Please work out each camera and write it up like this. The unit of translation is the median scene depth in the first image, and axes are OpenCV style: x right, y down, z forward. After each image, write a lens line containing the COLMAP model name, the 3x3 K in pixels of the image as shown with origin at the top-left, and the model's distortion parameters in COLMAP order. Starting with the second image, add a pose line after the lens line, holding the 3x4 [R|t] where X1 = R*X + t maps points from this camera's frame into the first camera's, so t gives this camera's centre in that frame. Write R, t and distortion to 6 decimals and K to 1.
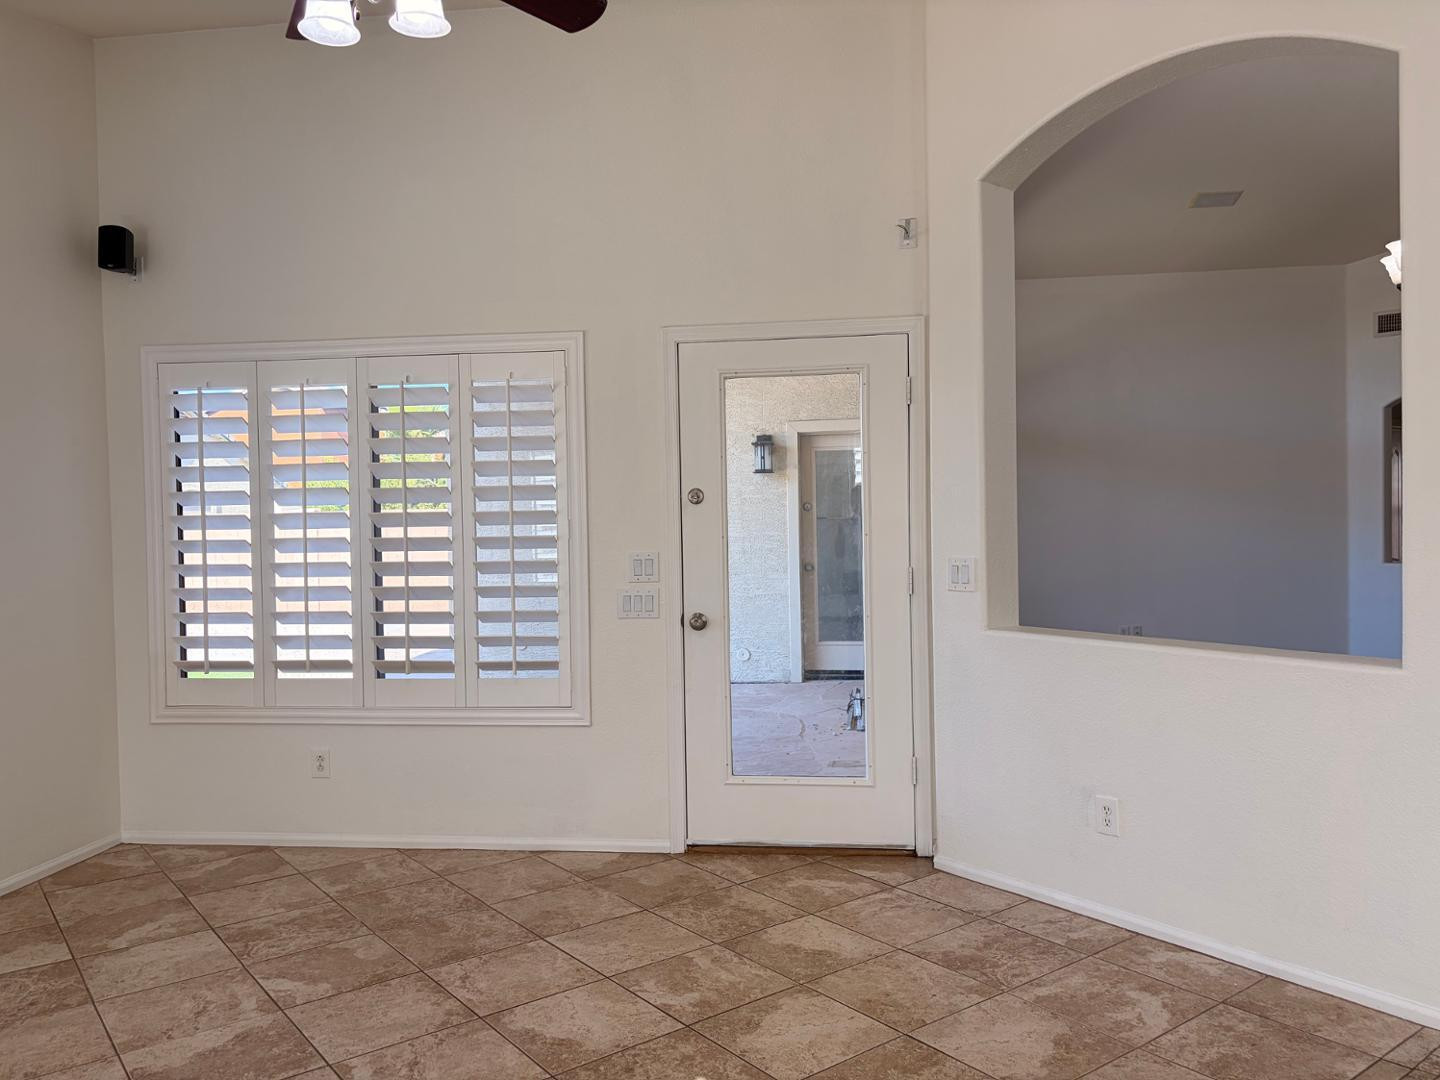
lens RADIAL K [[1084.8, 0, 719.6], [0, 1084.8, 541.1], [0, 0, 1]] dist [0.027116, -0.034561]
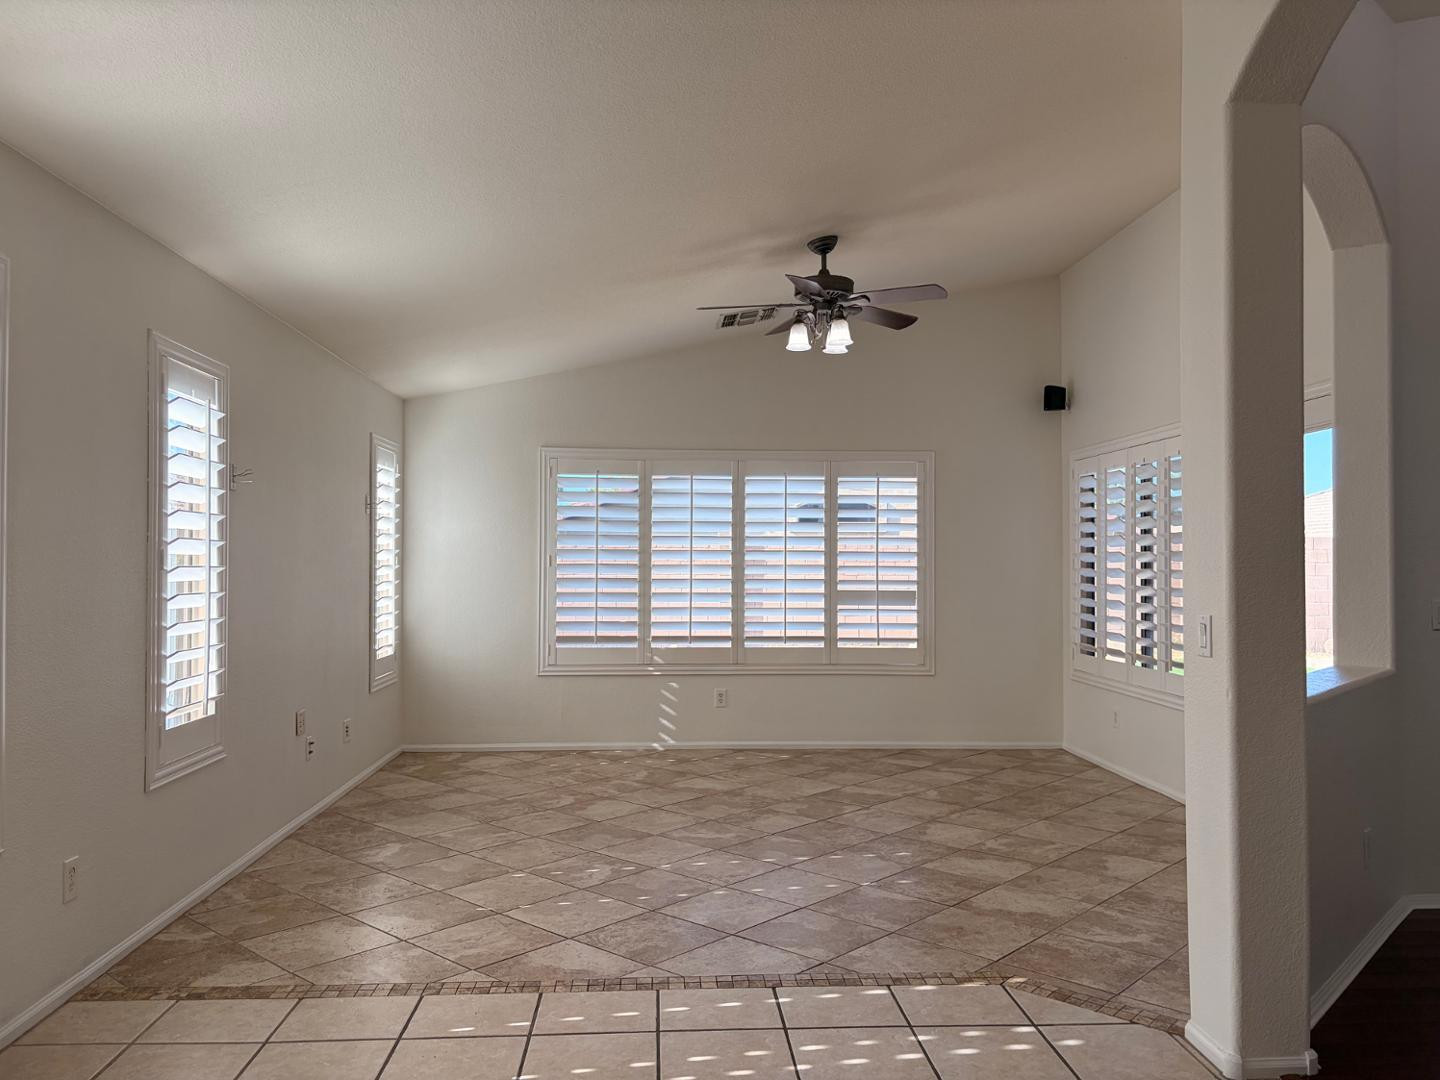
lens RADIAL K [[1084.8, 0, 717.0], [0, 1084.8, 544.3], [0, 0, 1]] dist [0.027116, -0.034561]
pose [[0.190609, 0.001960, -0.981664, 1.558132], [-0.016295, 0.999867, -0.001167, -0.041203], [0.981531, 0.016219, 0.190615, 0.245510]]
